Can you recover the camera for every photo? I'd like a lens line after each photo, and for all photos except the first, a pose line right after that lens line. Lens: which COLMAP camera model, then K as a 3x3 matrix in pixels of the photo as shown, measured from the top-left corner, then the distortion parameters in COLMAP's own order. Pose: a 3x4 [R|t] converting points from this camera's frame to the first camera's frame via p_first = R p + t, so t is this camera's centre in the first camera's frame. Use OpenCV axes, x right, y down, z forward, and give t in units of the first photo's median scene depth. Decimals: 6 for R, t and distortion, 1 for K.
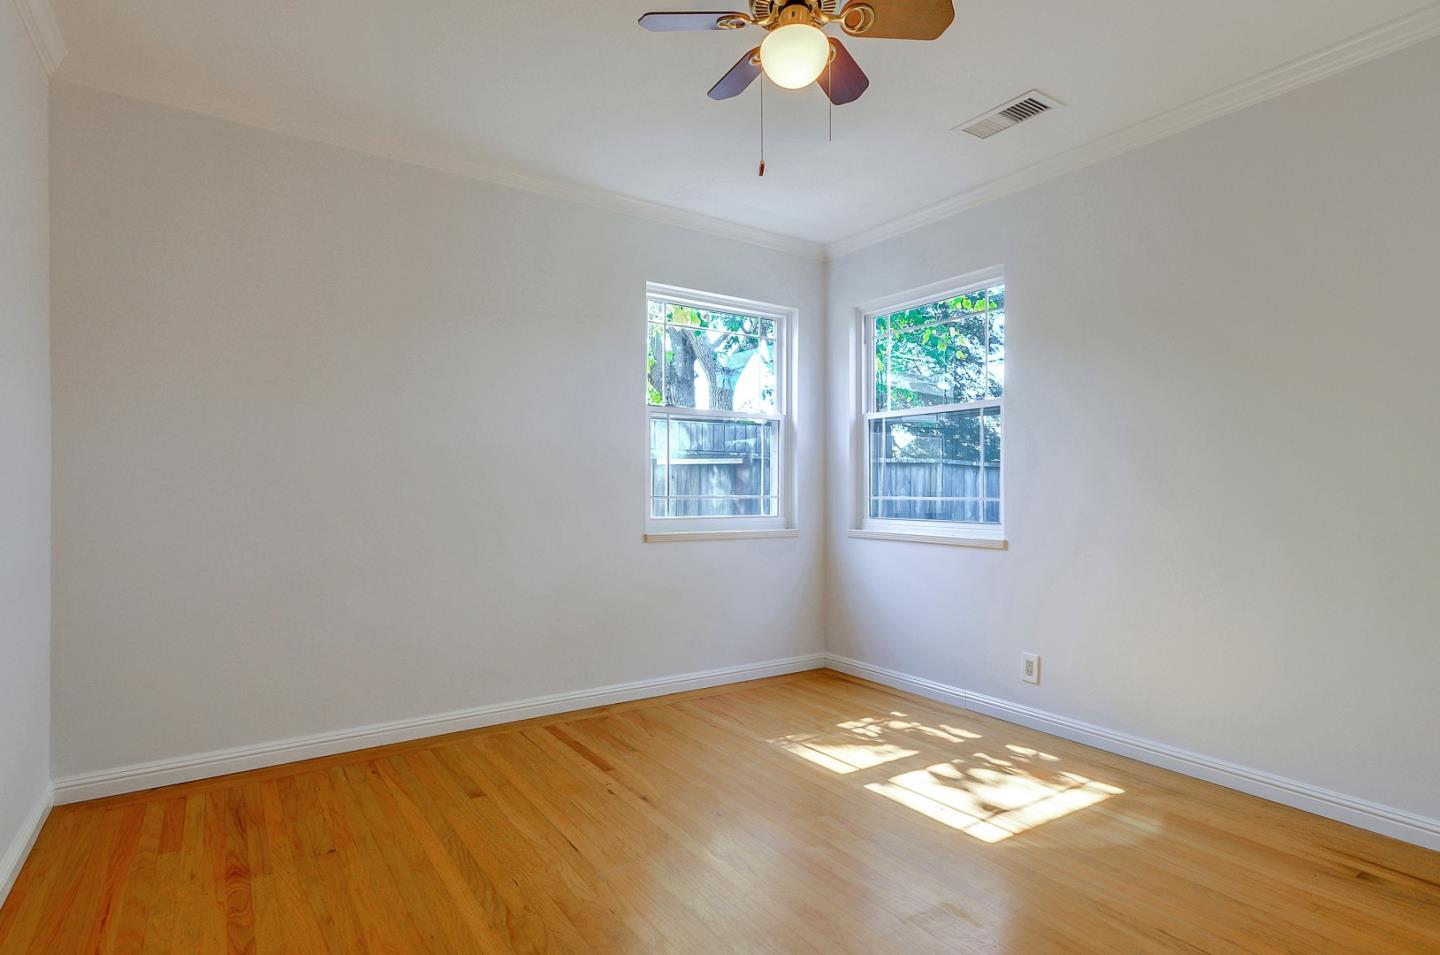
lens RADIAL K [[708.5, 0, 717.6], [0, 708.5, 483.8], [0, 0, 1]] dist [-0.015630, 0.001542]
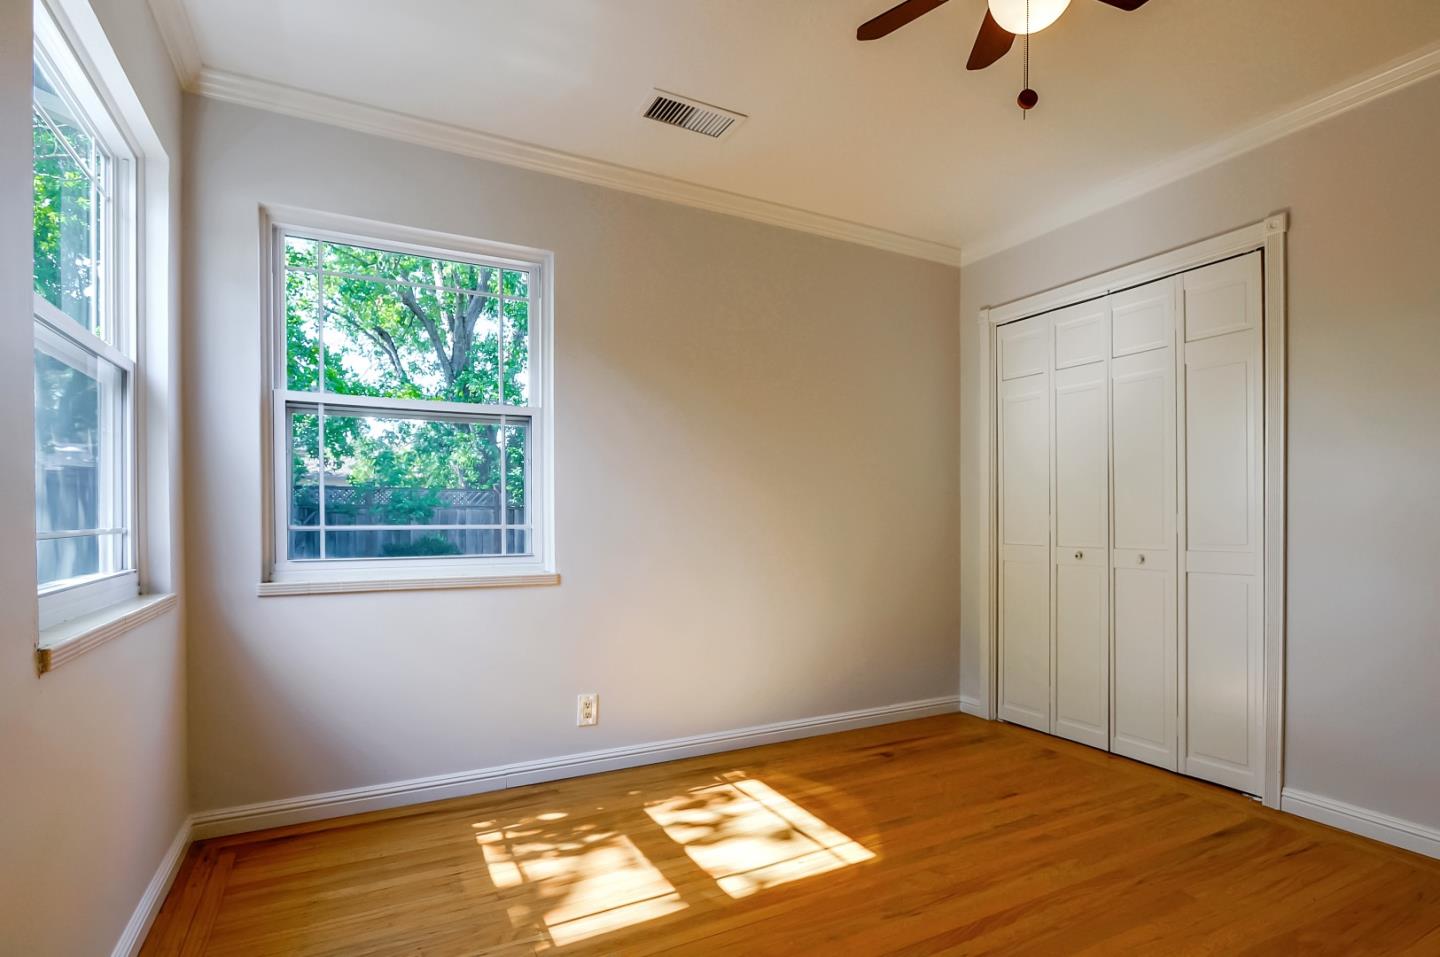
lens RADIAL K [[708.5, 0, 717.8], [0, 708.5, 516.9], [0, 0, 1]] dist [-0.015630, 0.001542]
pose [[0.123603, -0.005858, 0.992314, -0.402904], [-0.008424, 0.999940, 0.006952, 0.002972], [-0.992296, -0.009218, 0.123546, 0.654210]]
